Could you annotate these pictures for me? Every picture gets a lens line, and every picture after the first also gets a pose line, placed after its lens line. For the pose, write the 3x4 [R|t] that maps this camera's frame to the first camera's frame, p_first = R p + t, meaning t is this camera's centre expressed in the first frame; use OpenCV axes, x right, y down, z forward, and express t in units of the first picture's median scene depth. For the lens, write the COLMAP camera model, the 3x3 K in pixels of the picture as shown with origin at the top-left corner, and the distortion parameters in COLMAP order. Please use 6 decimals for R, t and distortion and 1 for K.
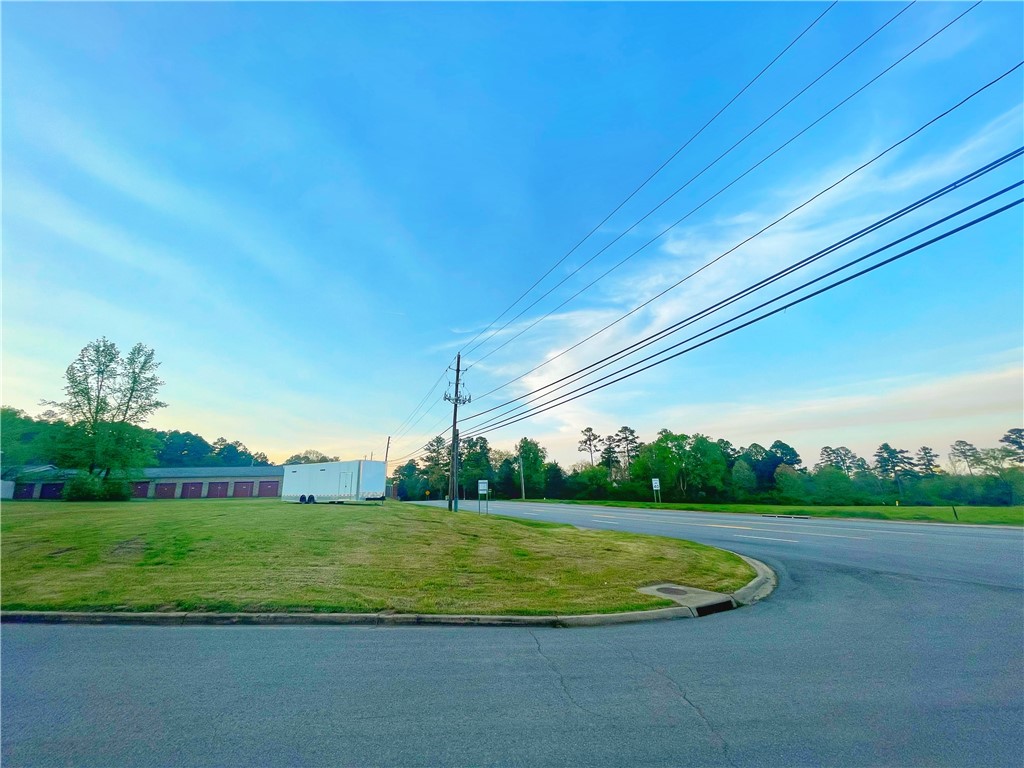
lens RADIAL K [[405.3, 0, 516.5], [0, 405.3, 388.3], [0, 0, 1]] dist [-0.000330, -0.000153]
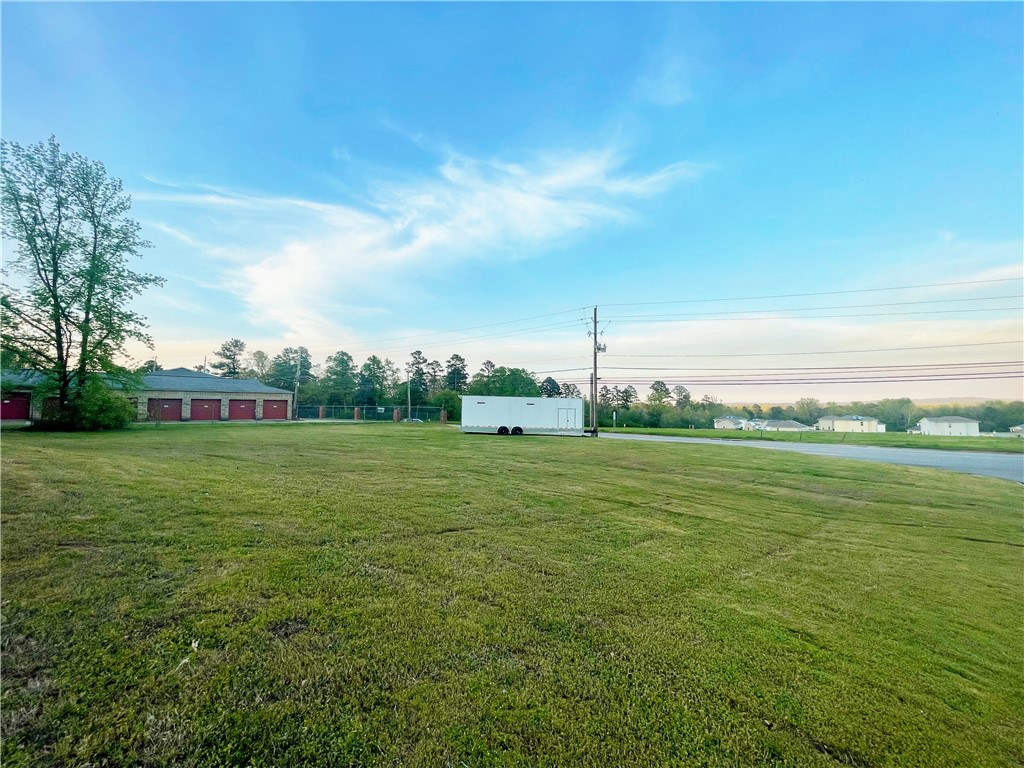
lens RADIAL K [[405.3, 0, 516.5], [0, 405.3, 388.3], [0, 0, 1]] dist [-0.000330, -0.000153]
pose [[0.798510, 0.062275, 0.598752, -0.223978], [-0.179760, 0.973921, 0.138436, 0.004468], [-0.574516, -0.218174, 0.788880, 0.040495]]
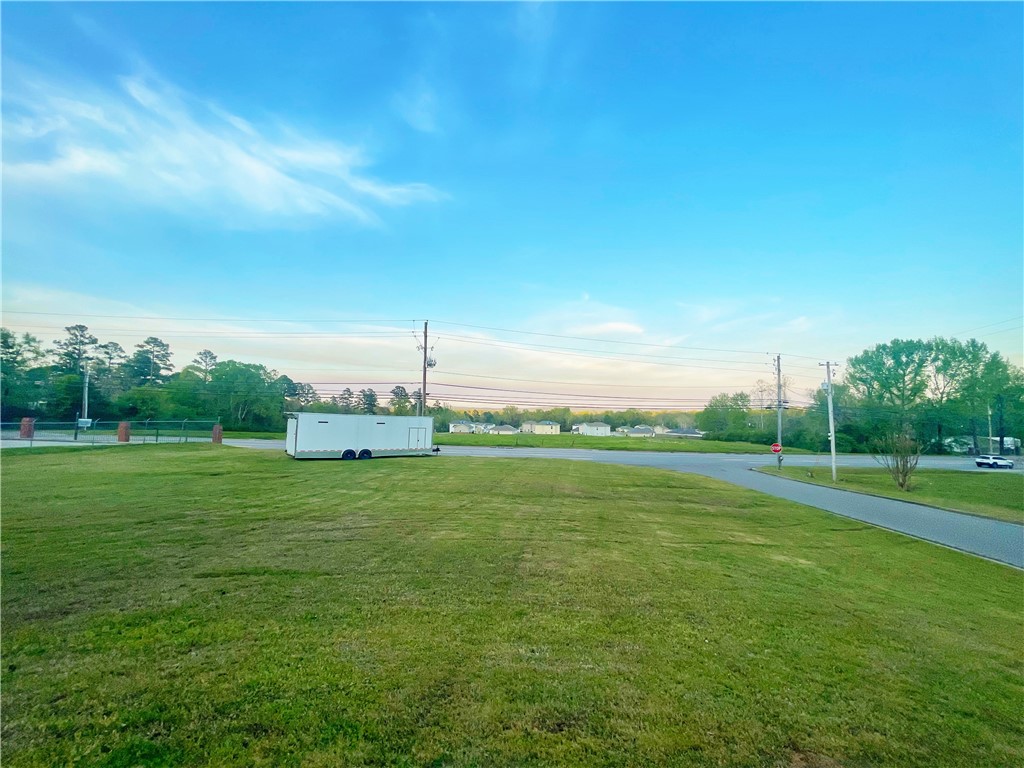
lens RADIAL K [[403.0, 0, 510.3], [0, 403.0, 372.6], [0, 0, 1]] dist [-0.000376, -0.000314]
pose [[0.285327, 0.133632, 0.949068, -0.253260], [-0.273004, 0.960542, -0.053172, 0.011325], [-0.918726, -0.243928, 0.310551, 0.091523]]
